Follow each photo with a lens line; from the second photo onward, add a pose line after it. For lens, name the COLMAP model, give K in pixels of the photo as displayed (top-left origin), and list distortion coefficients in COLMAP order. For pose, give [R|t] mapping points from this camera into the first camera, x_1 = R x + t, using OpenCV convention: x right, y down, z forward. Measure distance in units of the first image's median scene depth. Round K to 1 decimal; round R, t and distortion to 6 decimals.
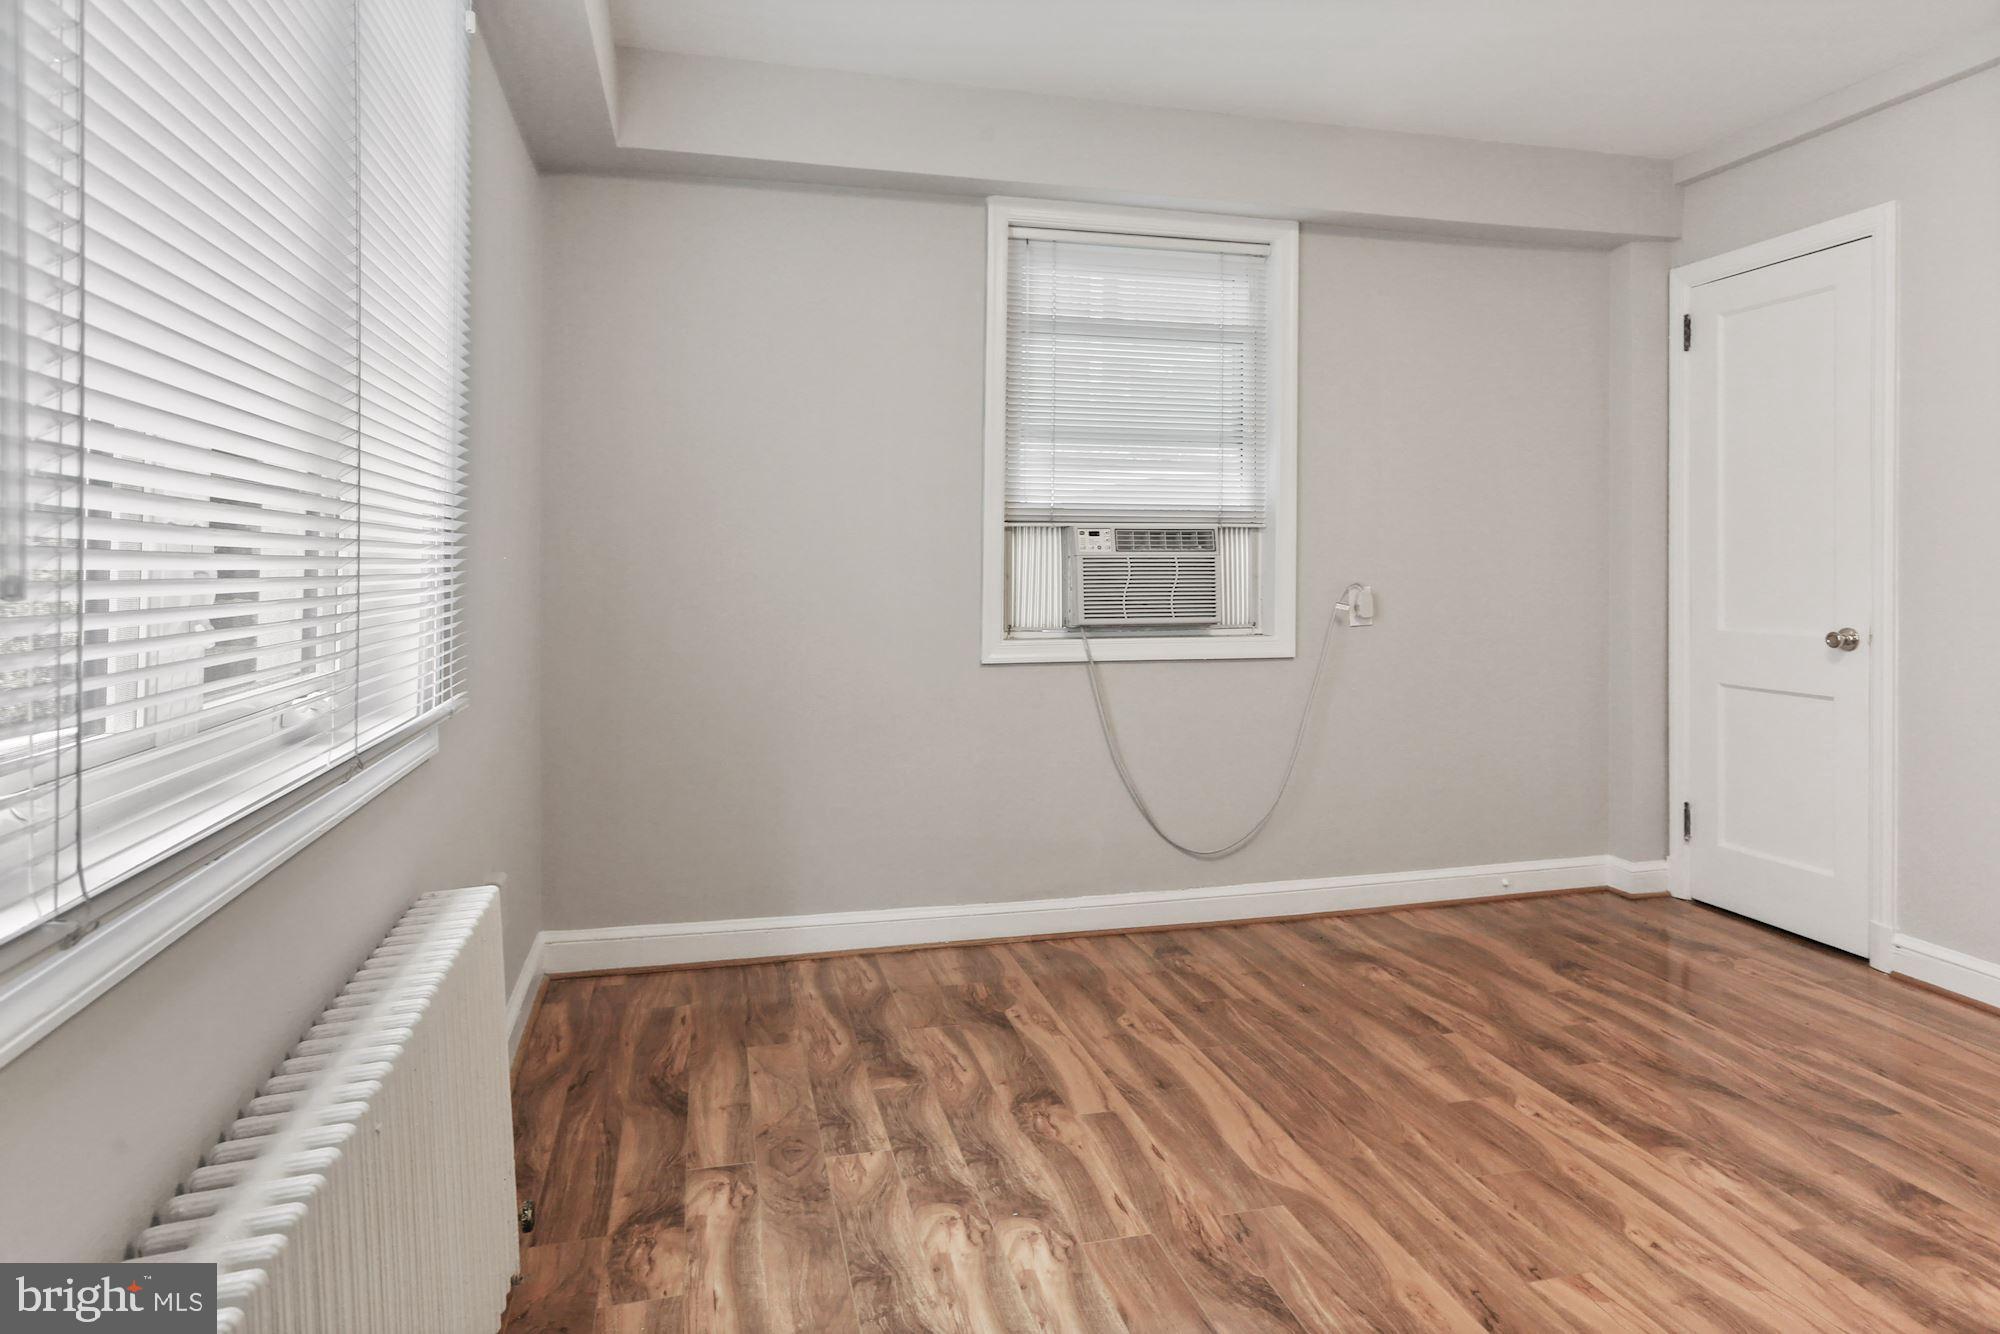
lens RADIAL K [[1175.3, 0, 1001.4], [0, 1175.3, 596.2], [0, 0, 1]] dist [-0.027744, 0.024520]
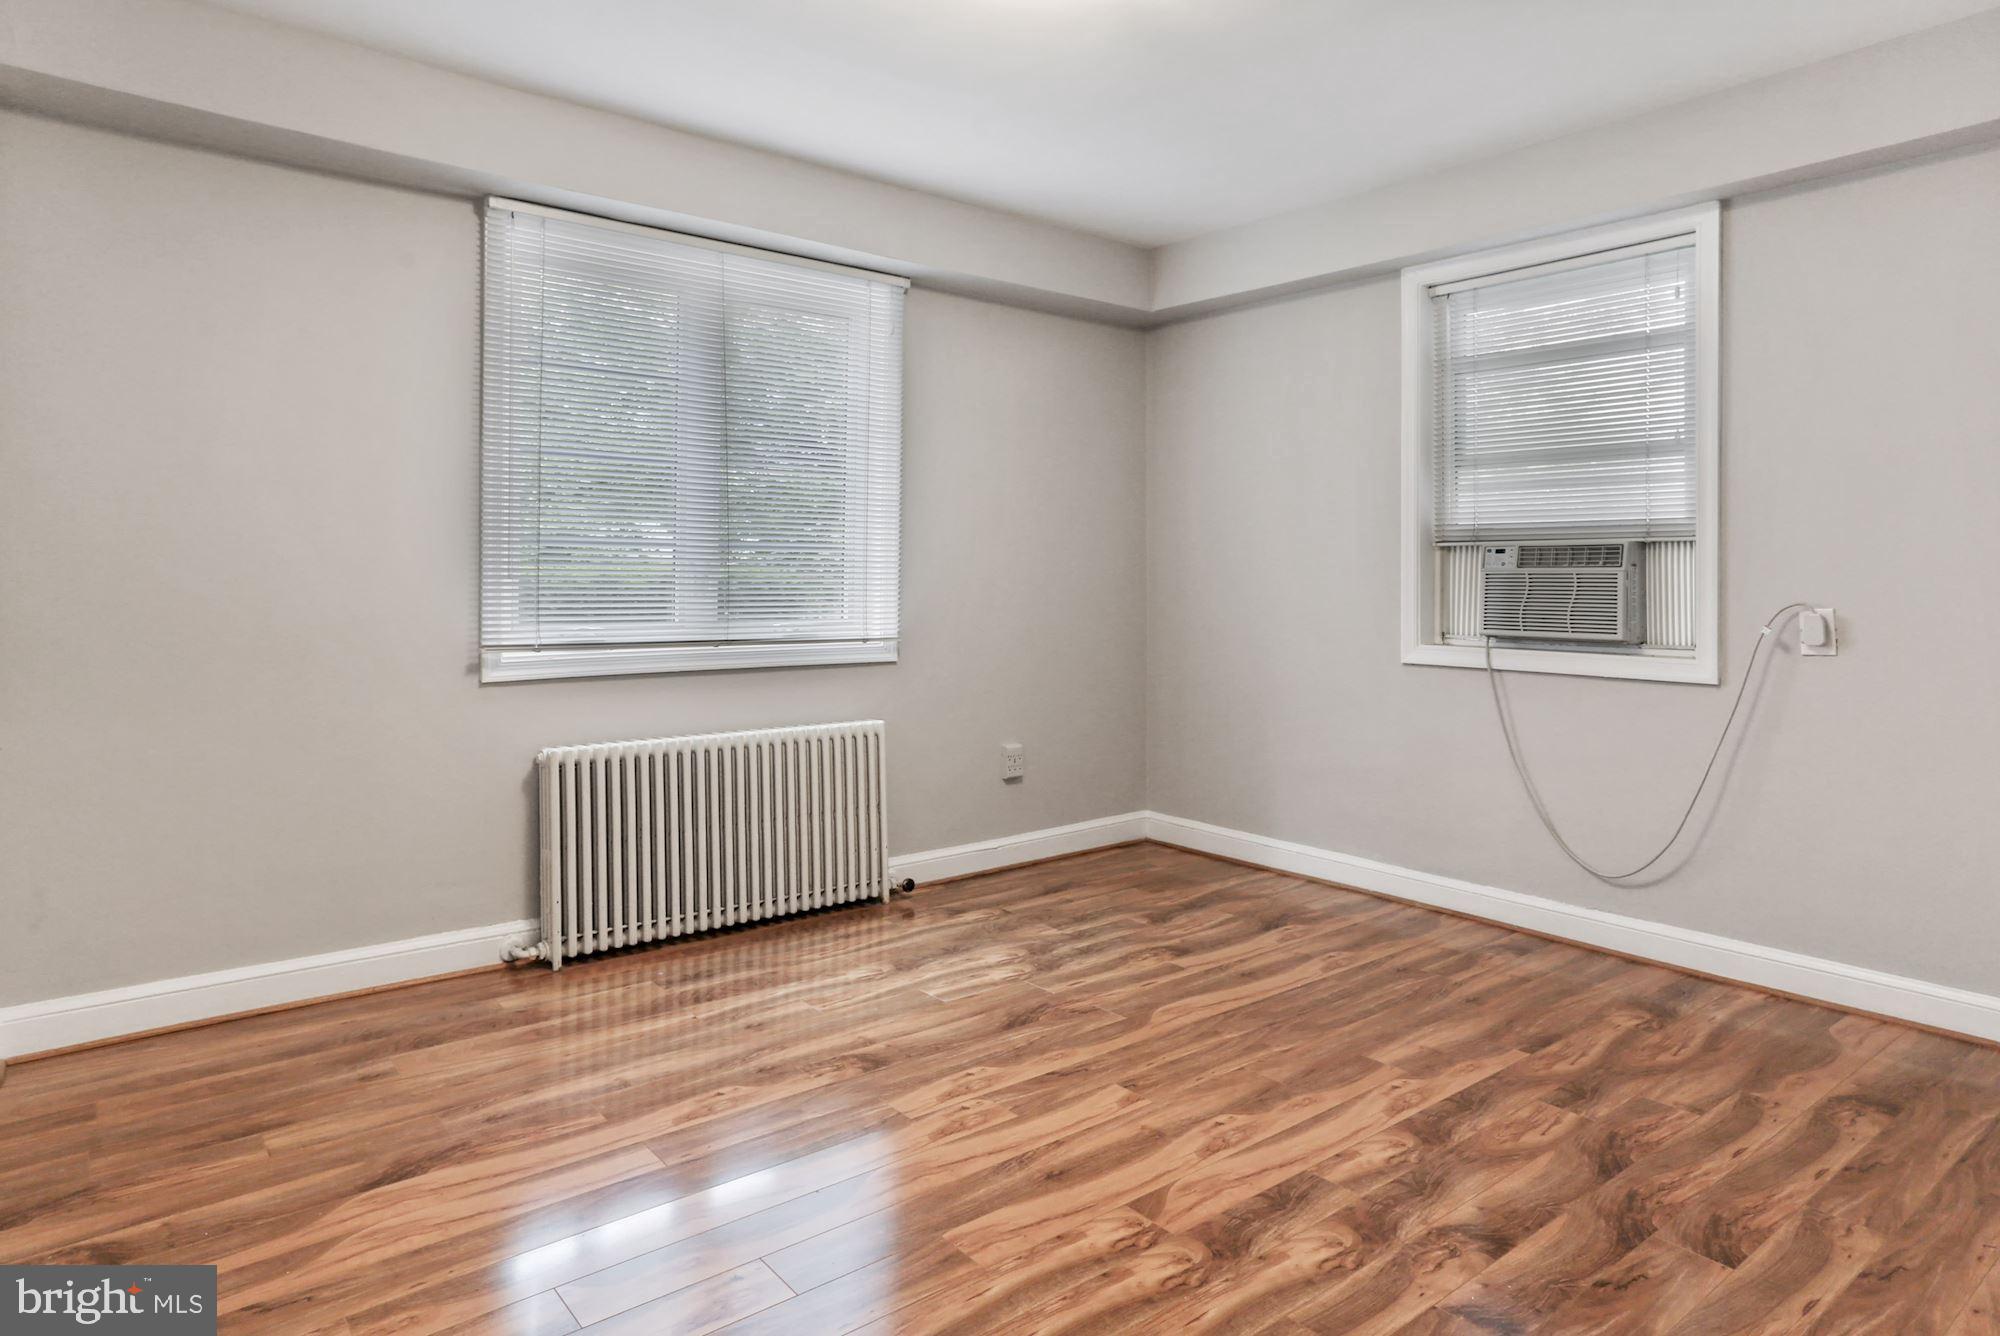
lens RADIAL K [[1175.3, 0, 1001.4], [0, 1175.3, 597.2], [0, 0, 1]] dist [-0.027744, 0.024520]
pose [[0.420229, 0.017669, -0.907246, 1.233835], [-0.028997, 0.999561, 0.006036, -0.006189], [0.906955, 0.023771, 0.420557, 0.192226]]
